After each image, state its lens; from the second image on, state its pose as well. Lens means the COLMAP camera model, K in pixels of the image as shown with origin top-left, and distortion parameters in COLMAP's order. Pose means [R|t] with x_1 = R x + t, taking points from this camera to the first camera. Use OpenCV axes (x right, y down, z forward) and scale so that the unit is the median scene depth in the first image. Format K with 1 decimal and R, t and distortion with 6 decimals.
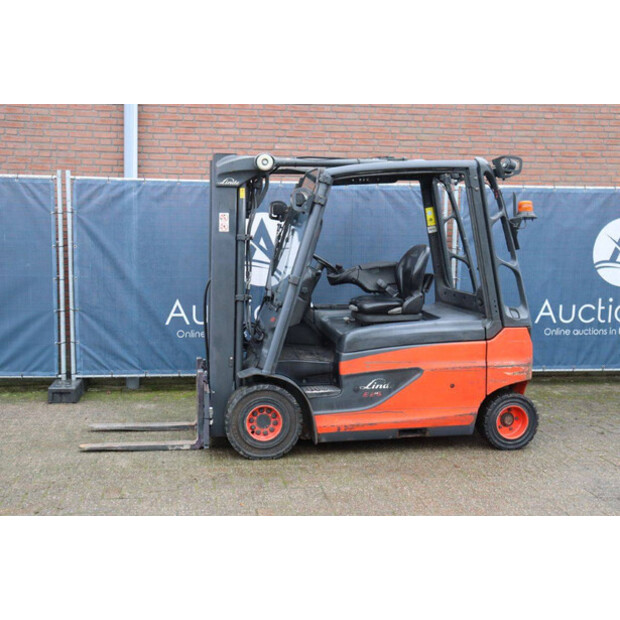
lens RADIAL K [[770.8, 0, 310.0], [0, 770.8, 310.0], [0, 0, 1]] dist [0.006013, 0.059132]
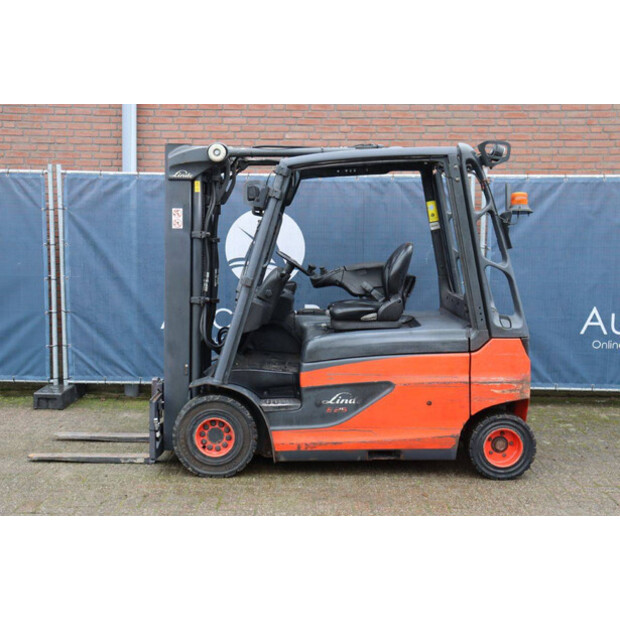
lens RADIAL K [[841.6, 0, 310.0], [0, 841.6, 310.0], [0, 0, 1]] dist [0.031717, 0.153331]
pose [[0.986629, 0.013621, -0.162415, 0.201168], [-0.014716, 0.999876, -0.005545, -0.000666], [0.162319, 0.007861, 0.986707, 0.028528]]
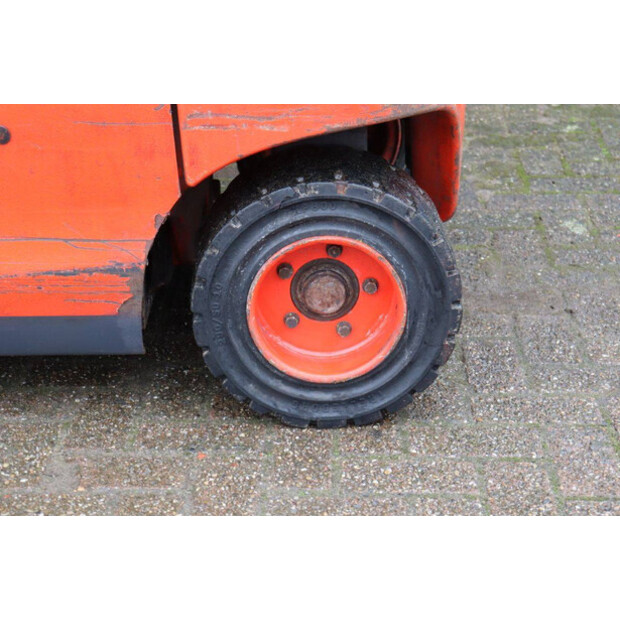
lens RADIAL K [[1449.0, 0, 310.0], [0, 1449.0, 310.0], [0, 0, 1]] dist [0.418440, 0.188218]
pose [[0.983066, 0.062510, -0.172258, 0.328910], [-0.005172, 0.949109, 0.314905, 0.018147], [0.183177, -0.308681, 0.933361, 0.625018]]
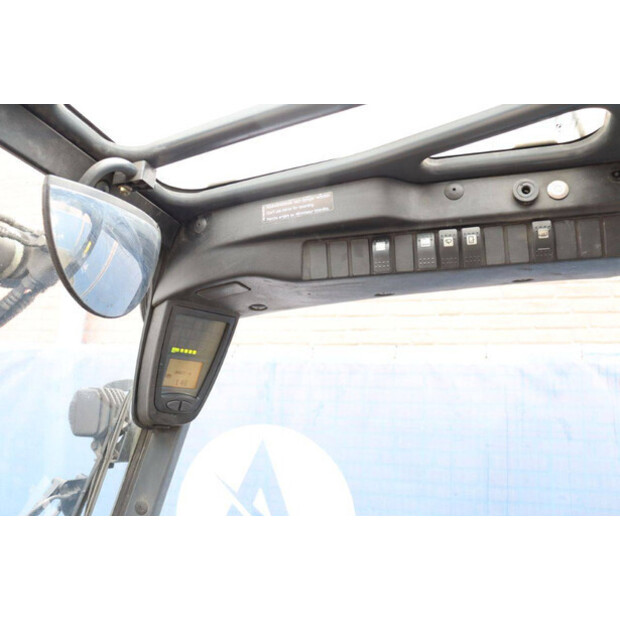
lens RADIAL K [[531.8, 0, 310.0], [0, 531.8, 310.0], [0, 0, 1]] dist [-0.168349, 0.224358]
pose [[0.909566, -0.064543, -0.410517, 0.095534], [-0.073543, 0.947271, -0.311880, -0.128786], [0.409000, 0.313866, 0.856859, 0.977549]]
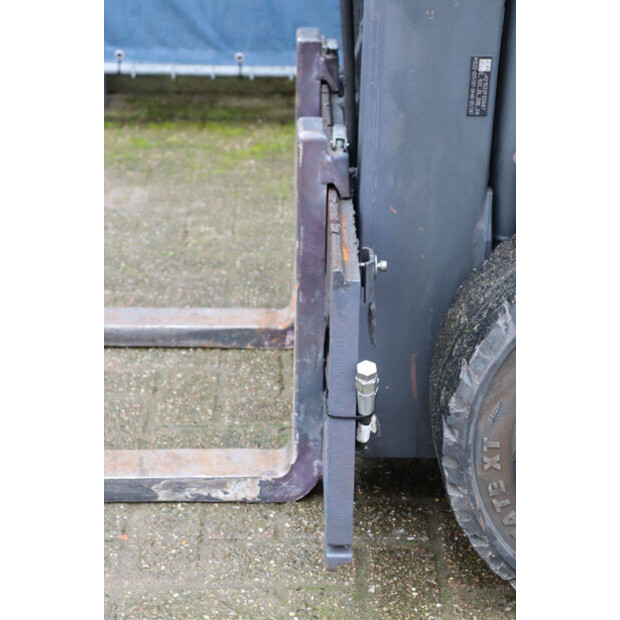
lens RADIAL K [[1432.3, 0, 310.0], [0, 1432.3, 310.0], [0, 0, 1]] dist [0.311810, 0.054583]
pose [[0.988811, 0.054340, -0.138921, -0.089711], [-0.010593, 0.954516, 0.297971, 0.016327], [0.148794, -0.293166, 0.944412, 0.643194]]
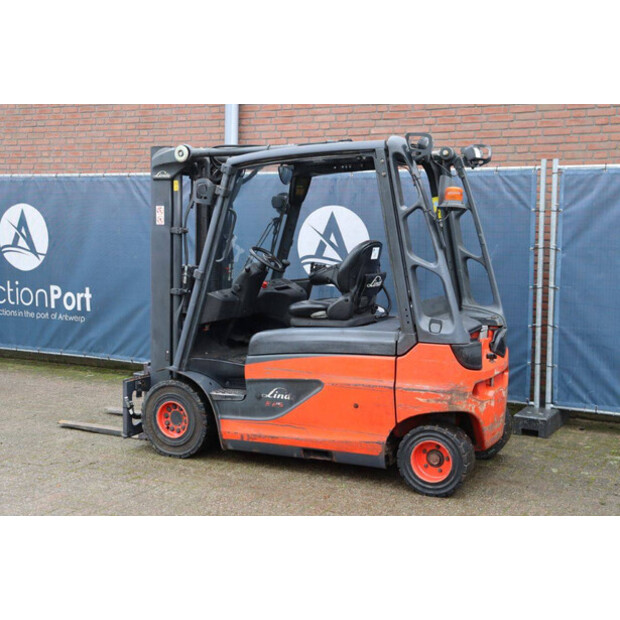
lens RADIAL K [[909.0, 0, 310.0], [0, 909.0, 310.0], [0, 0, 1]] dist [0.073508, 0.046641]
pose [[0.808828, 0.055573, -0.585413, 0.712493], [-0.064213, 0.997918, 0.006013, -0.009977], [0.584529, 0.032728, 0.810713, 0.149442]]
